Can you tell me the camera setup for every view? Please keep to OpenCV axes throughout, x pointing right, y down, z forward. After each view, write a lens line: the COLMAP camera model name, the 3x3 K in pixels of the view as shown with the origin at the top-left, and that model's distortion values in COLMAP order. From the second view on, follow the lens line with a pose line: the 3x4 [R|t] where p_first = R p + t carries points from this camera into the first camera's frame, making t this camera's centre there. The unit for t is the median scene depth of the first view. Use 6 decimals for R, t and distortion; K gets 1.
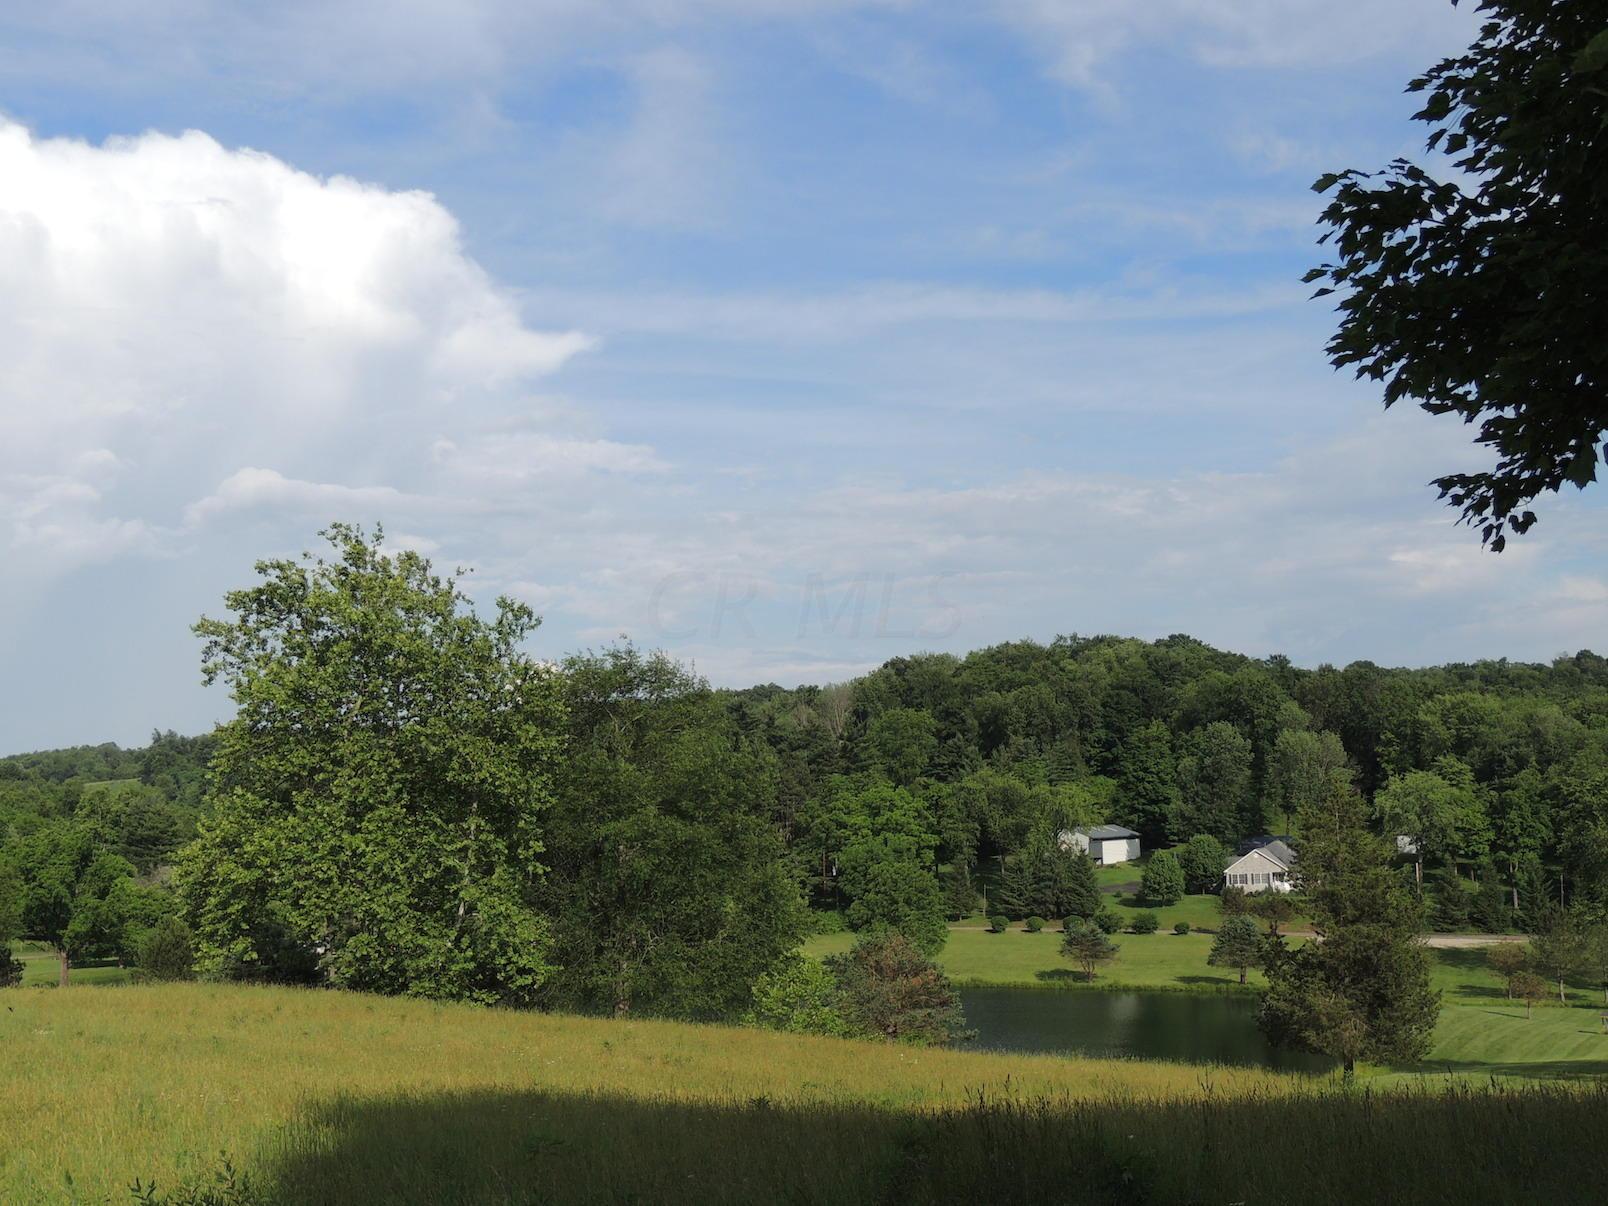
lens RADIAL K [[1950.1, 0, 804.0], [0, 1950.1, 603.0], [0, 0, 1]] dist [0.003346, -0.044899]
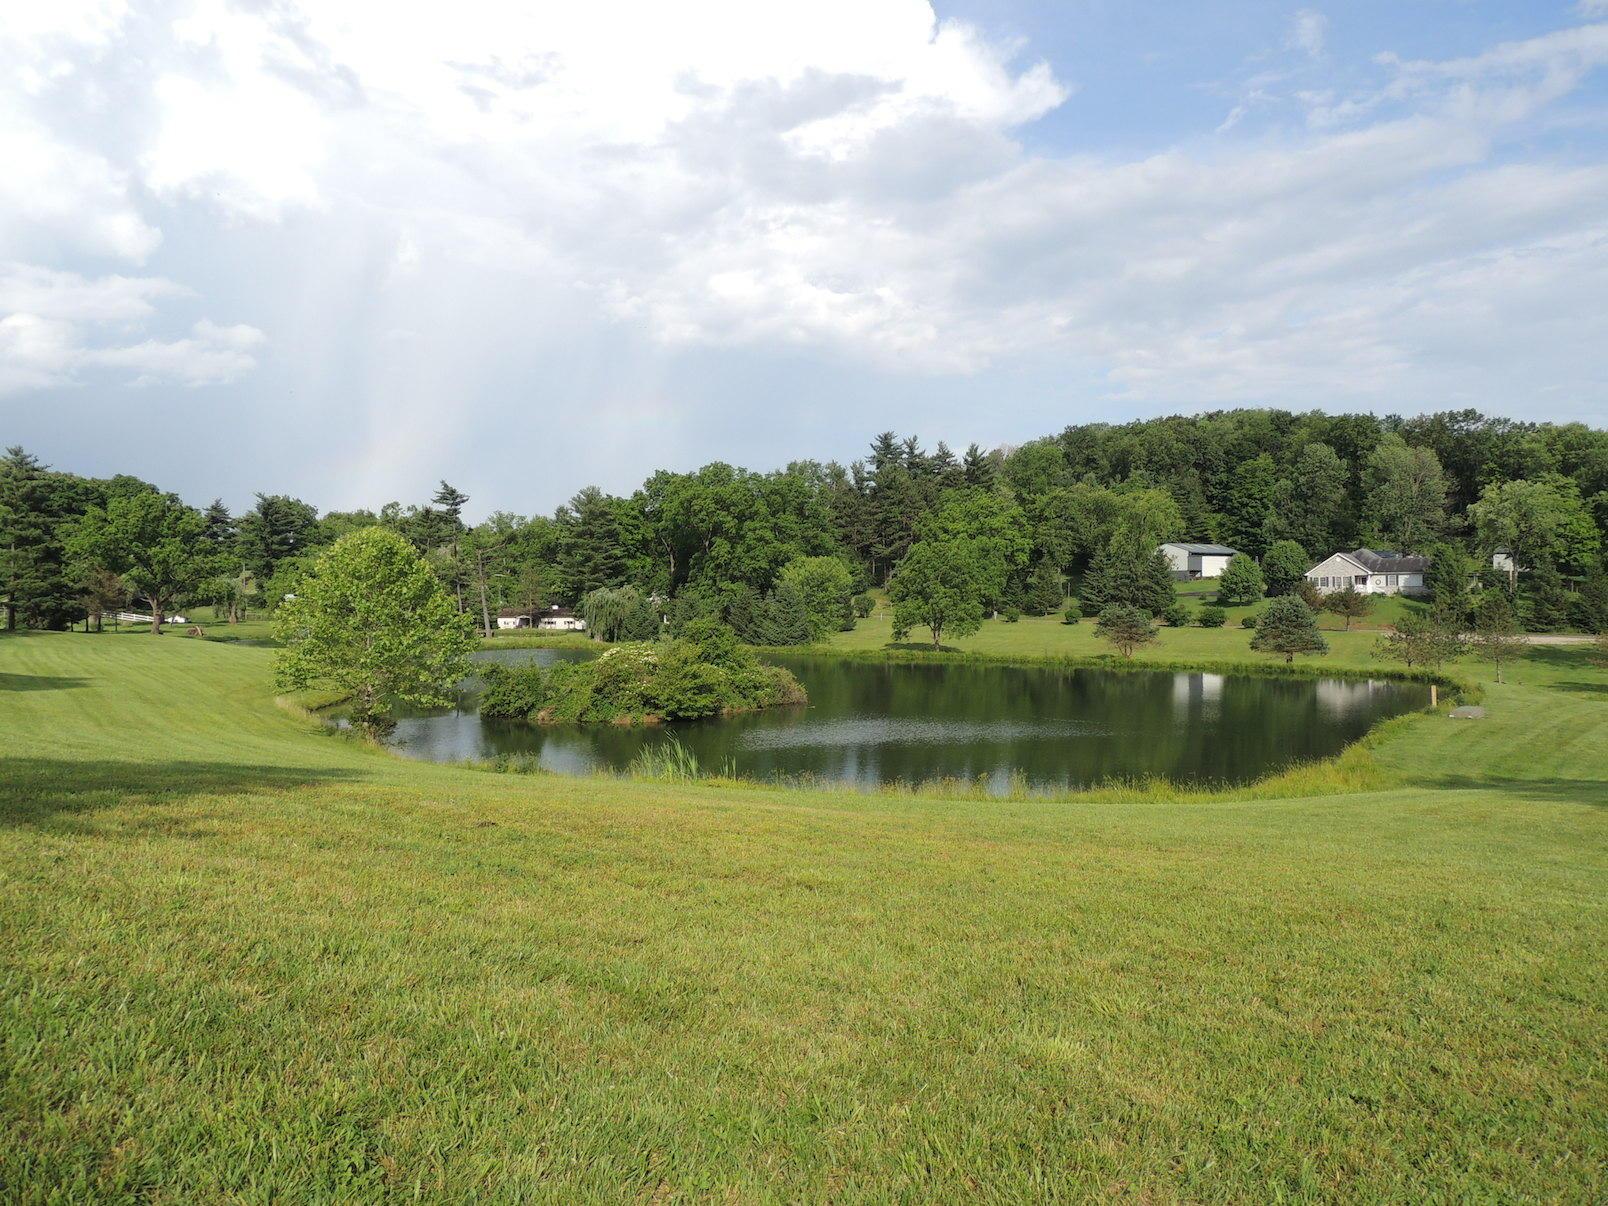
lens RADIAL K [[1134.1, 0, 864.9], [0, 1134.1, 605.5], [0, 0, 1]] dist [0.060766, -0.062317]
pose [[0.976744, 0.022735, -0.213201, 0.111399], [0.002194, 0.993251, 0.115967, 0.079405], [0.214399, -0.113738, 0.970101, 0.339329]]
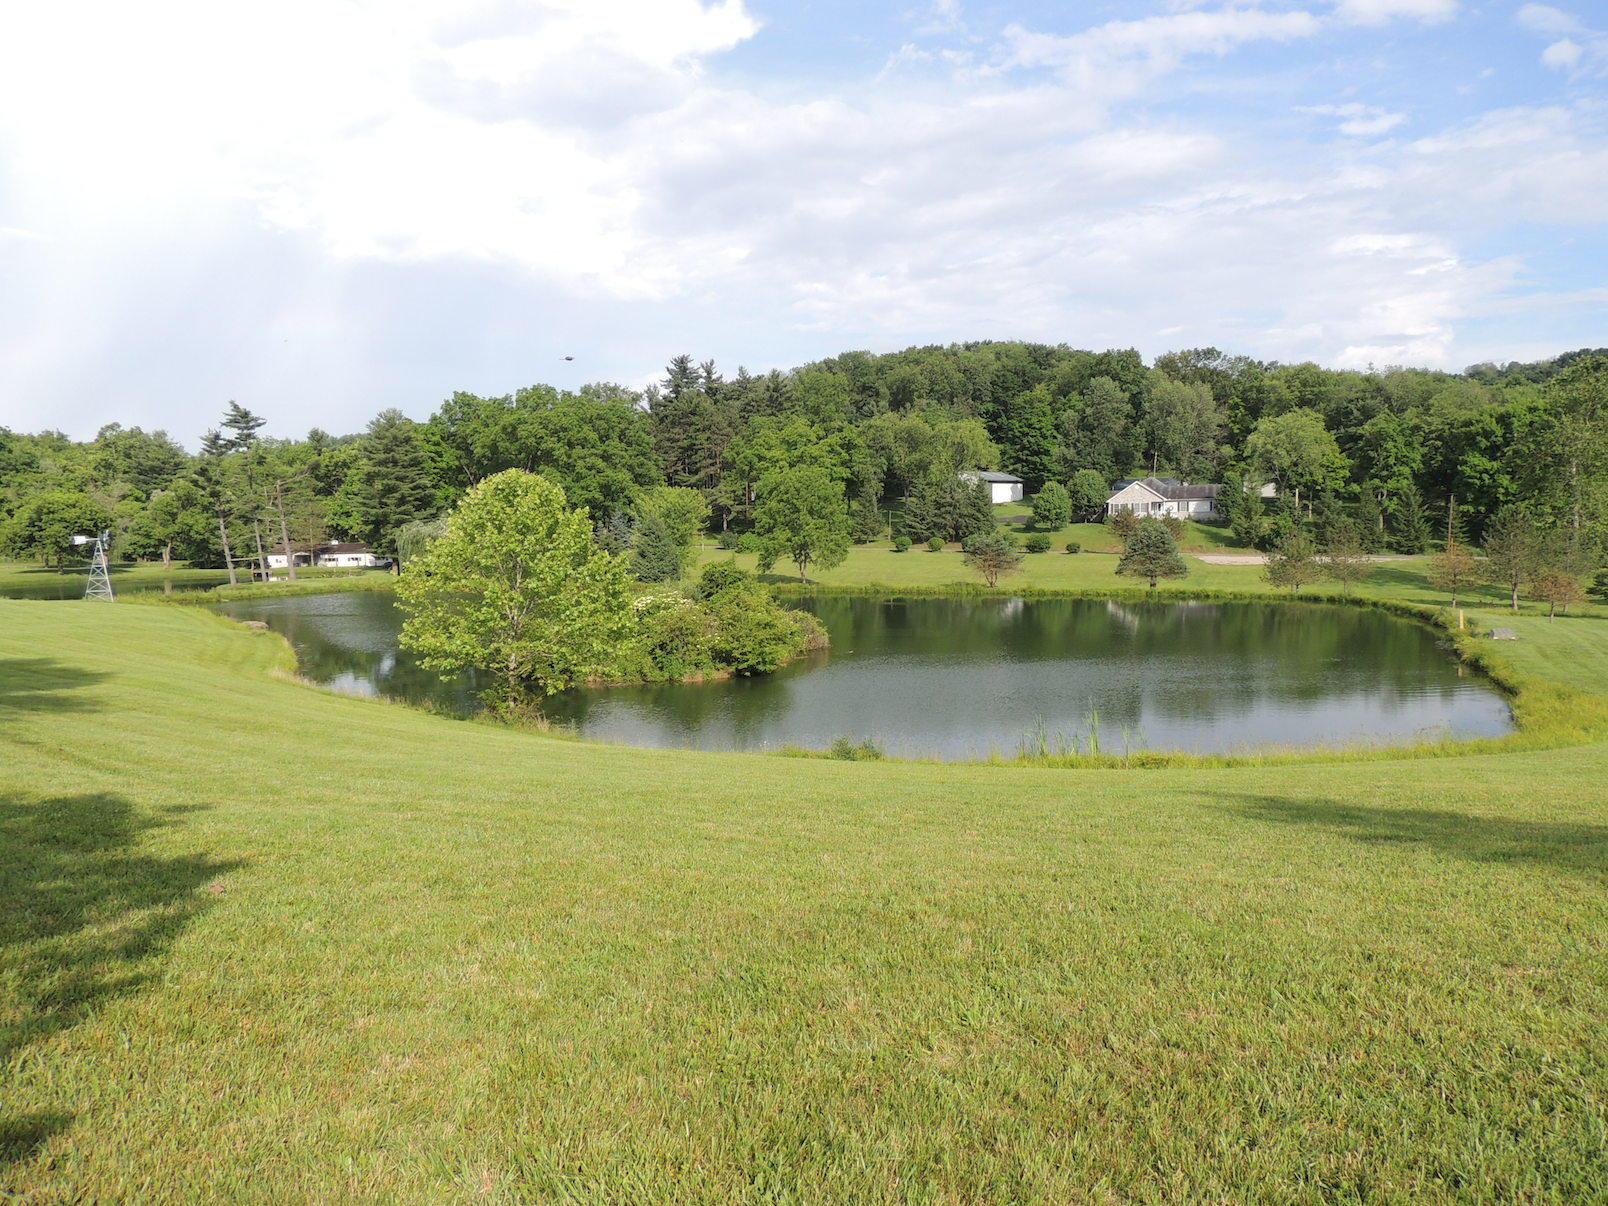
lens RADIAL K [[1120.1, 0, 803.6], [0, 1120.1, 572.5], [0, 0, 1]] dist [-0.008207, -0.001281]
pose [[0.999909, 0.009454, 0.009653, 0.036608], [-0.010805, 0.988448, 0.151172, 0.080585], [-0.008113, -0.151263, 0.988460, 0.356346]]
